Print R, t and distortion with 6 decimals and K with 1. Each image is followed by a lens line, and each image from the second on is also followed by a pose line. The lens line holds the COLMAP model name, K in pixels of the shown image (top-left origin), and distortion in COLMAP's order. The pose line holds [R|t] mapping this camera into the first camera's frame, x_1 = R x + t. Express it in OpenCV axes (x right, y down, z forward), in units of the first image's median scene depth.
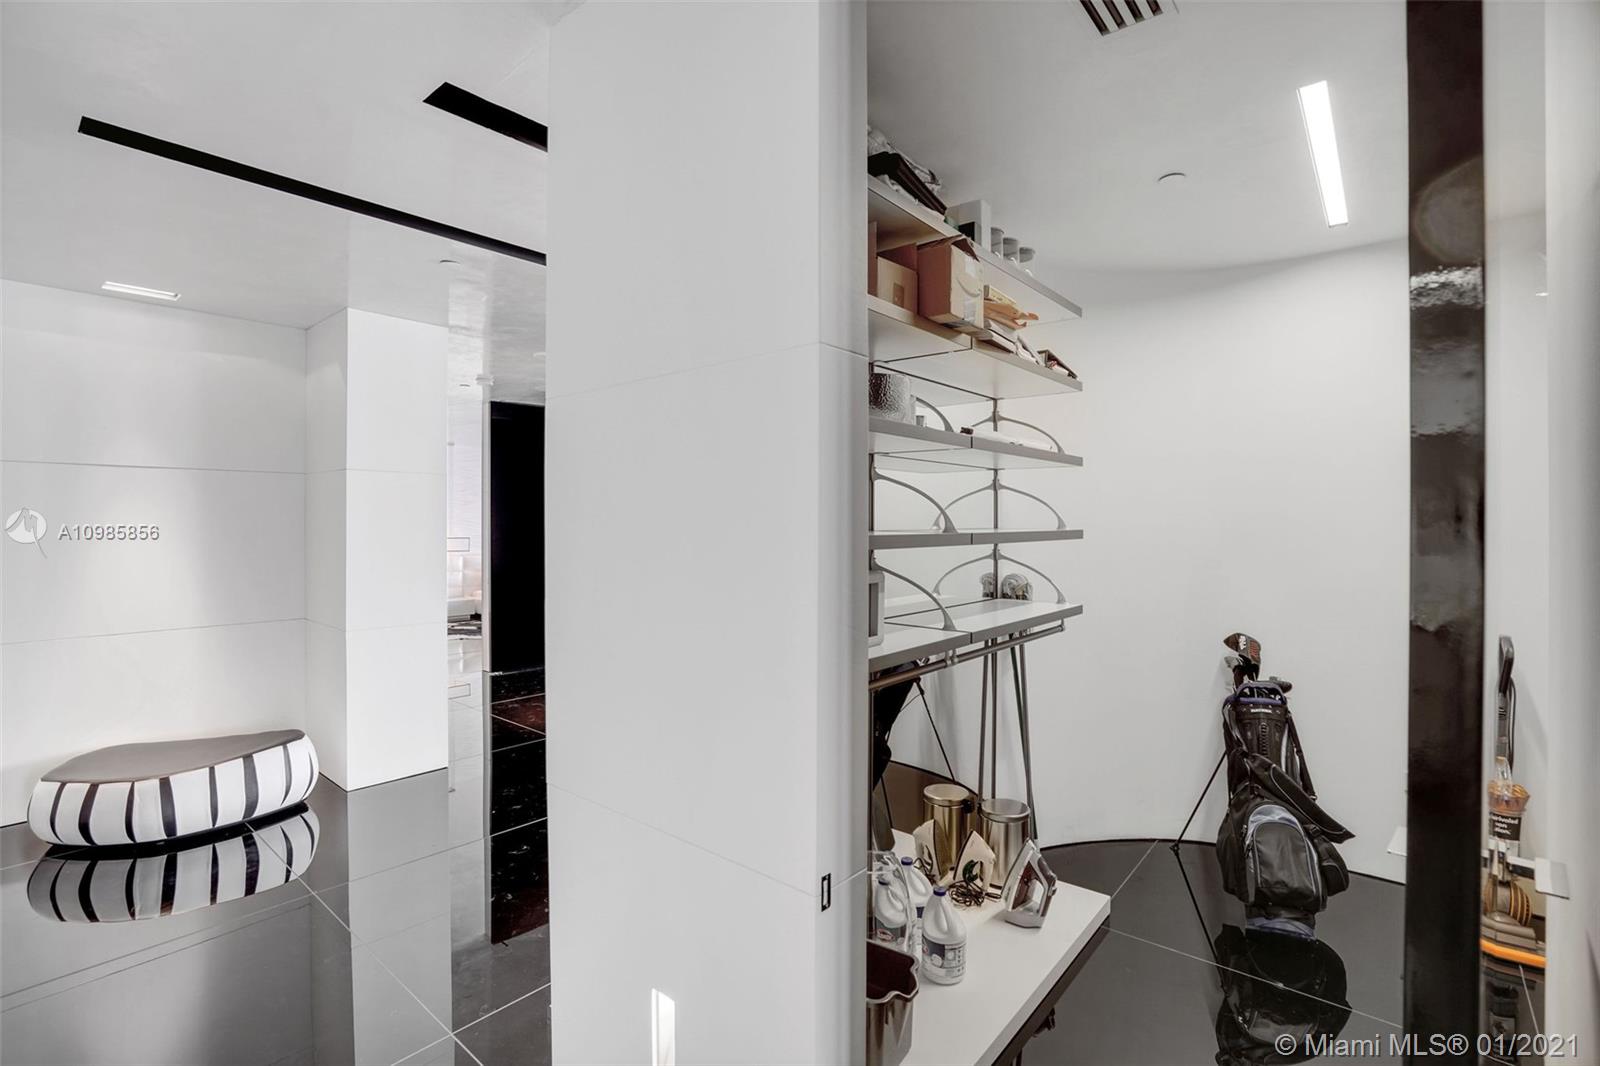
lens RADIAL K [[737.4, 0, 794.7], [0, 737.4, 530.2], [0, 0, 1]] dist [-0.002737, -0.000864]
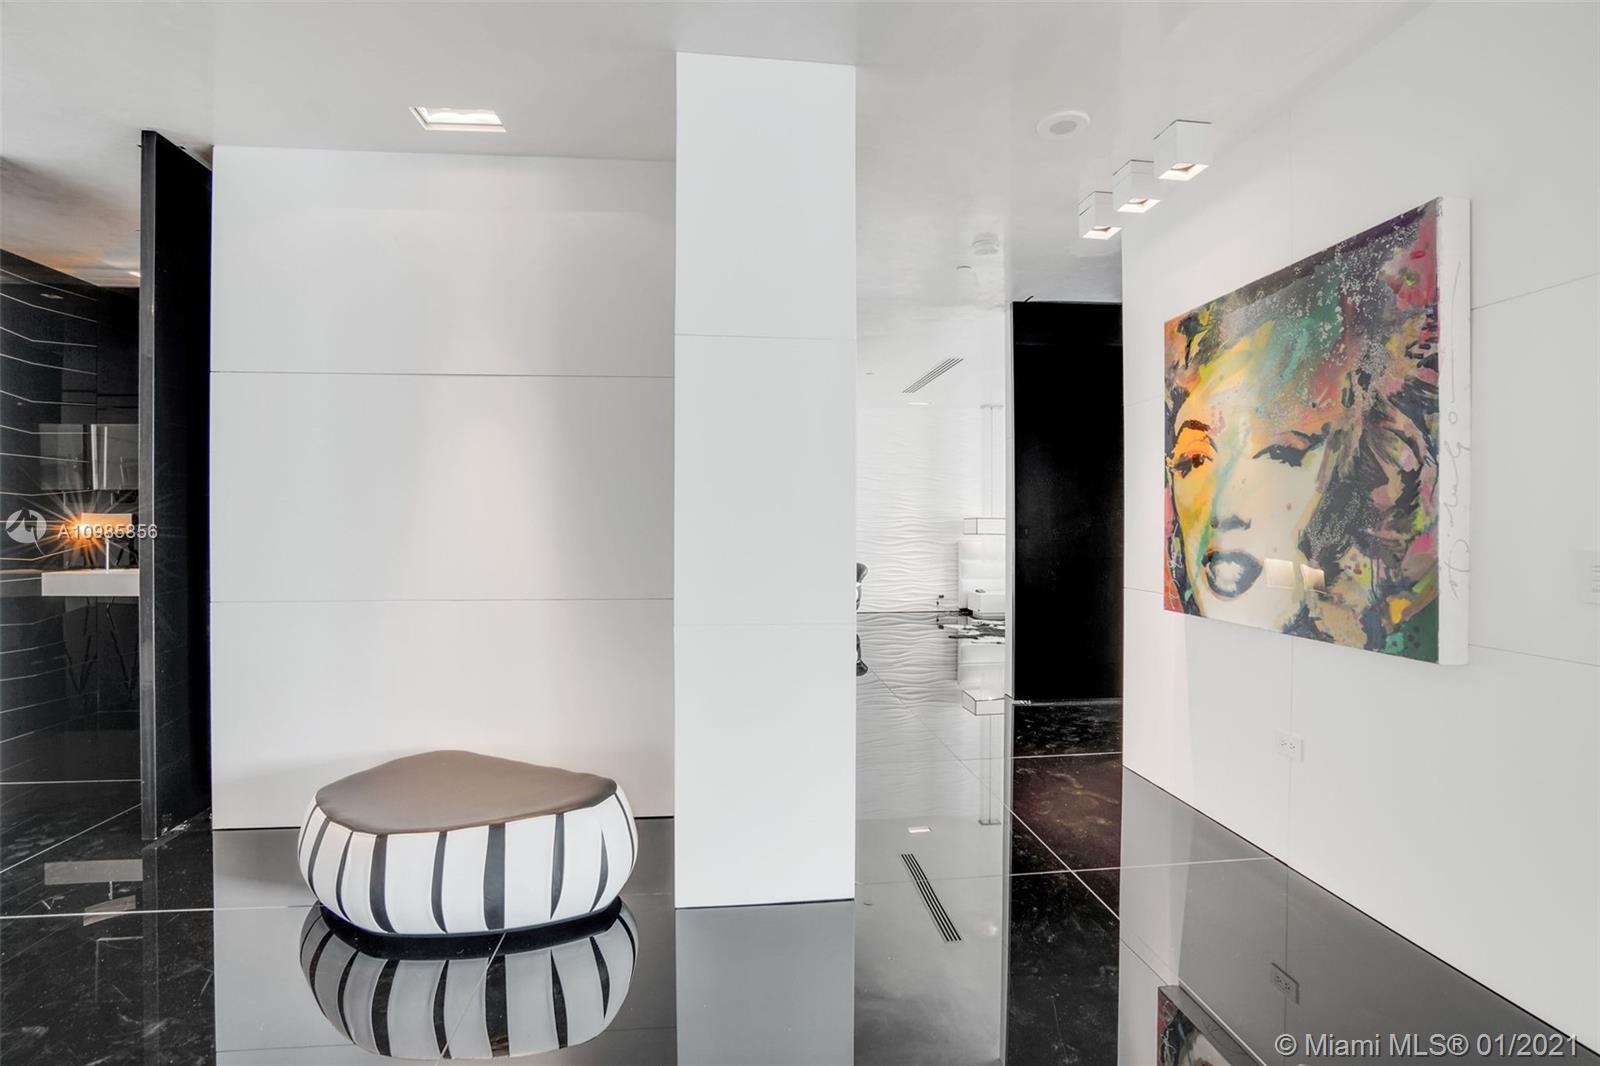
lens RADIAL K [[737.4, 0, 793.9], [0, 737.4, 523.0], [0, 0, 1]] dist [-0.002737, -0.000864]
pose [[0.702922, -0.000601, -0.711267, -0.145120], [0.001935, 0.999998, 0.001067, 0.061233], [0.711264, -0.002126, 0.702922, 0.688785]]
